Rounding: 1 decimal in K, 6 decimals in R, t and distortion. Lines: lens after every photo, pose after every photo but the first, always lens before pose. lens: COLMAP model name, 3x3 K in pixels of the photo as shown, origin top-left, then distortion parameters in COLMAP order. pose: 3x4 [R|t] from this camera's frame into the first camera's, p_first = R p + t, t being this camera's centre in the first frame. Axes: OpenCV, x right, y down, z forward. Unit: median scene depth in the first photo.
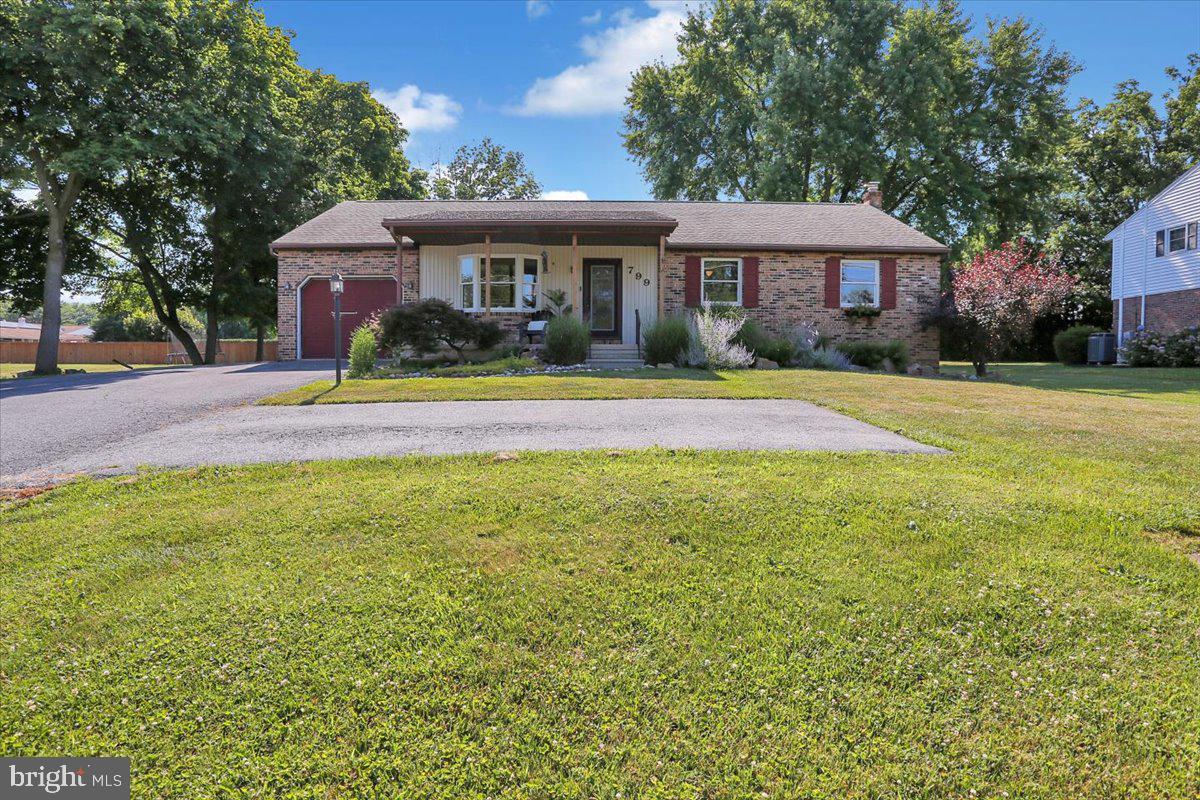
lens RADIAL K [[621.6, 0, 577.3], [0, 621.6, 401.1], [0, 0, 1]] dist [-0.030264, 0.000028]
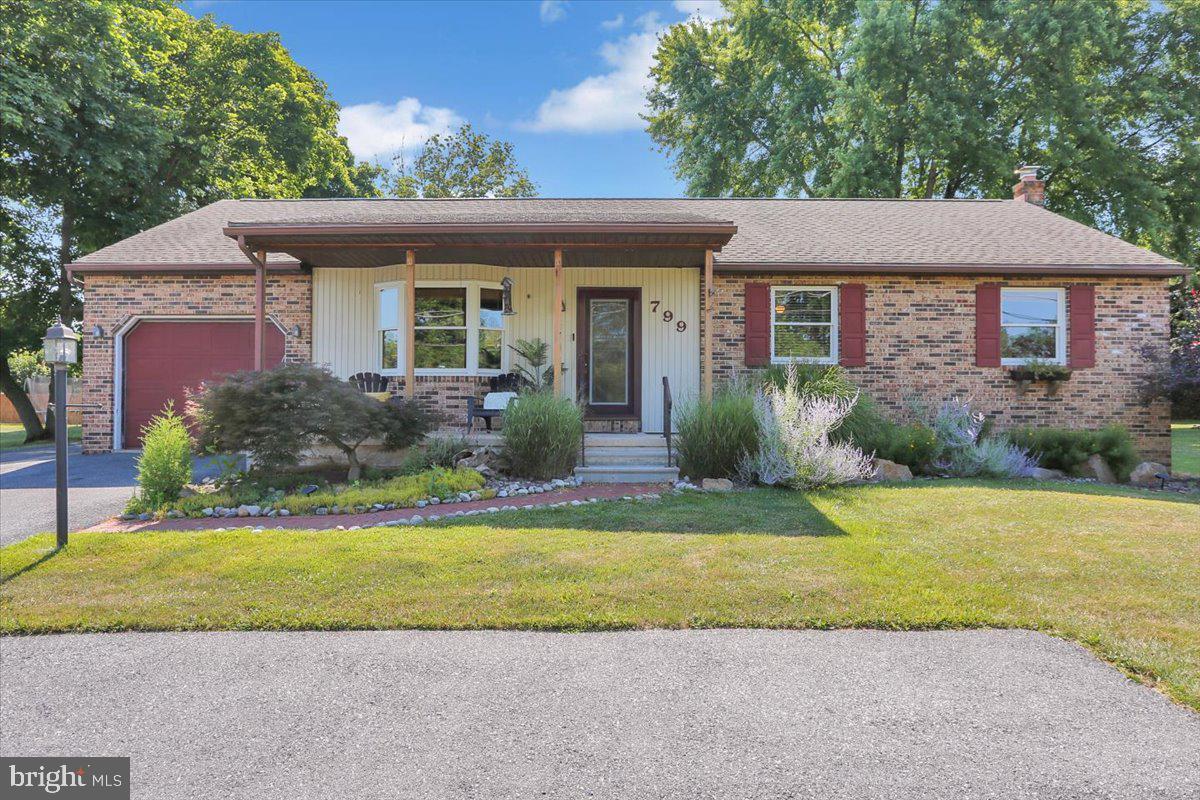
lens RADIAL K [[651.5, 0, 600.0], [0, 651.5, 400.0], [0, 0, 1]] dist [-0.003606, 0.000351]
pose [[0.999975, -0.001978, -0.006799, 0.035944], [0.001701, 0.999182, -0.040396, -0.092789], [0.006873, 0.040383, 0.999161, 0.360116]]
